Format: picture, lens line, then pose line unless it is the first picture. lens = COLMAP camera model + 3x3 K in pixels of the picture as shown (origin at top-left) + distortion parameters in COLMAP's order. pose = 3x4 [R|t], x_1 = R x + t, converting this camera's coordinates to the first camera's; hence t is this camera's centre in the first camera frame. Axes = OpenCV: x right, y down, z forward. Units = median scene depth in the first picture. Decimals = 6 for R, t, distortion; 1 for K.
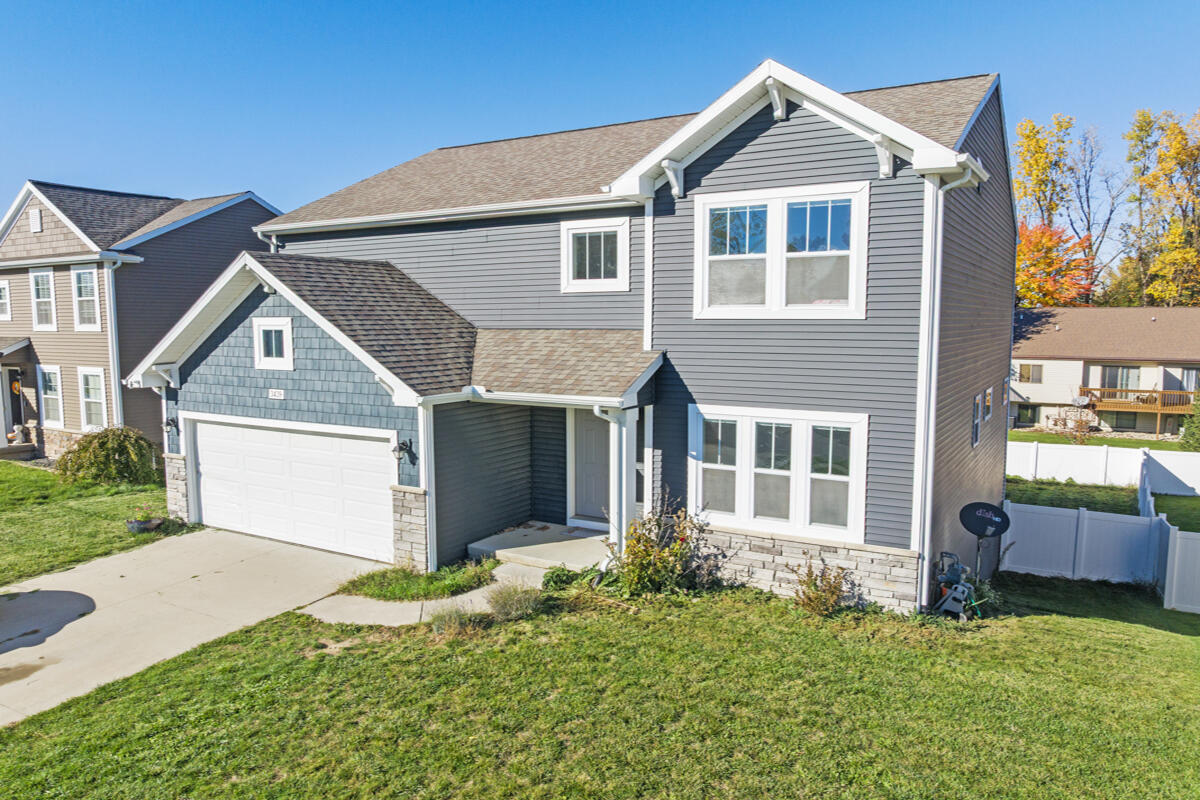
lens RADIAL K [[841.6, 0, 595.7], [0, 841.6, 413.1], [0, 0, 1]] dist [-0.036909, -0.004890]
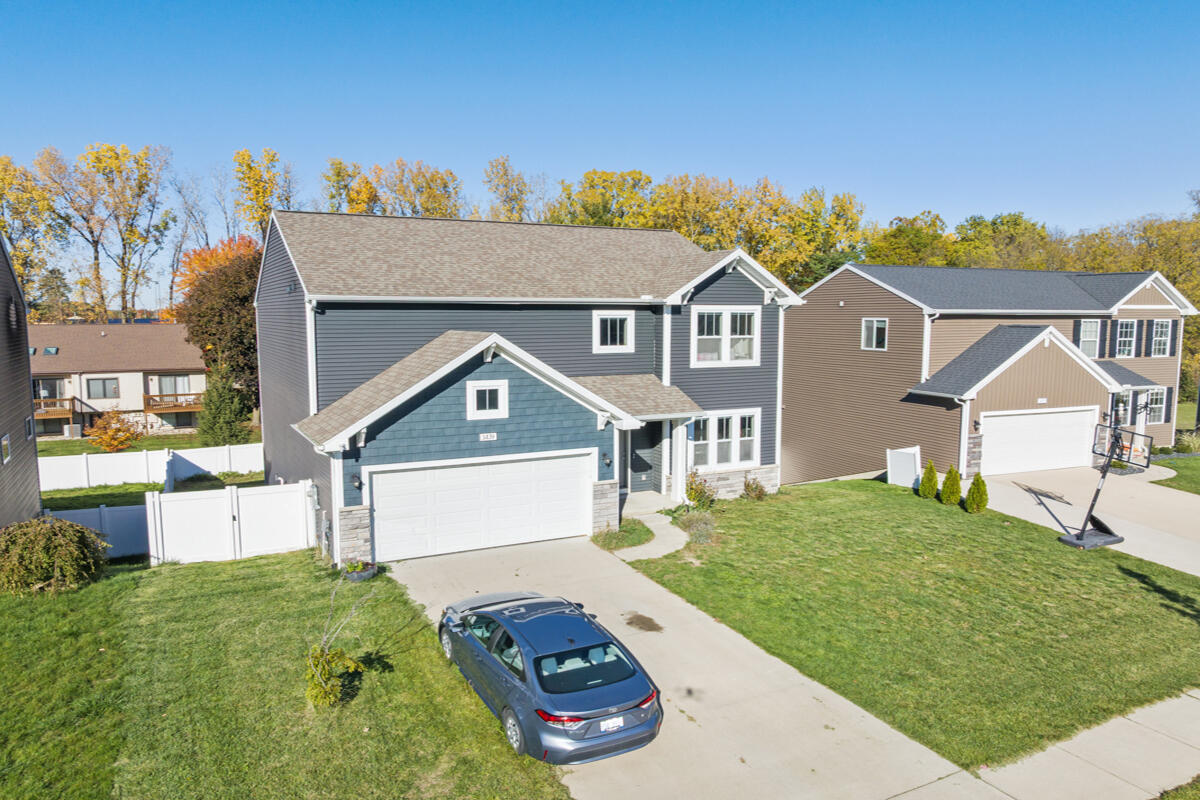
lens RADIAL K [[841.6, 0, 595.7], [0, 841.6, 413.1], [0, 0, 1]] dist [-0.036909, -0.004890]
pose [[0.519147, -0.096552, 0.849214, -1.655595], [0.094873, 0.993968, 0.055012, -0.136867], [-0.849403, 0.052008, 0.525175, 0.172815]]
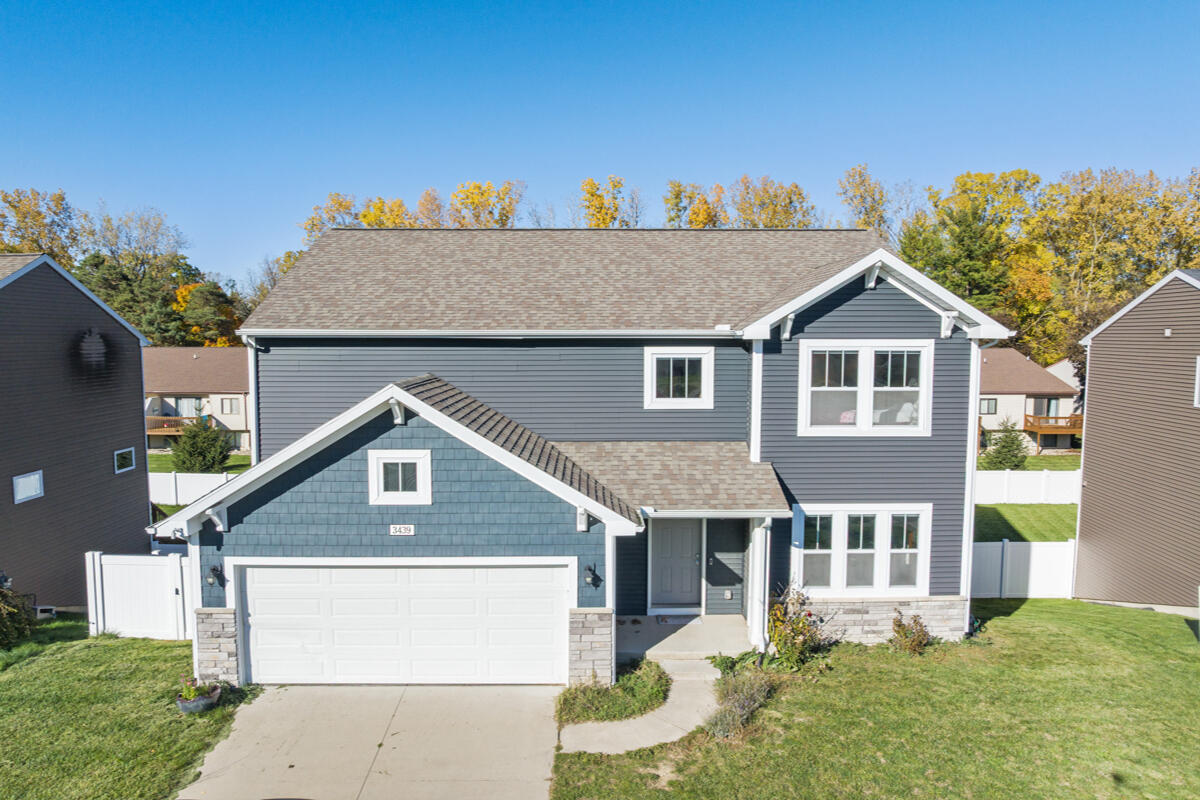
lens RADIAL K [[841.6, 0, 595.7], [0, 841.6, 413.1], [0, 0, 1]] dist [-0.036909, -0.004890]
pose [[0.847947, -0.045649, 0.528111, -0.798139], [0.057407, 0.998334, -0.005879, -0.157074], [-0.526963, 0.035302, 0.849155, 0.096052]]
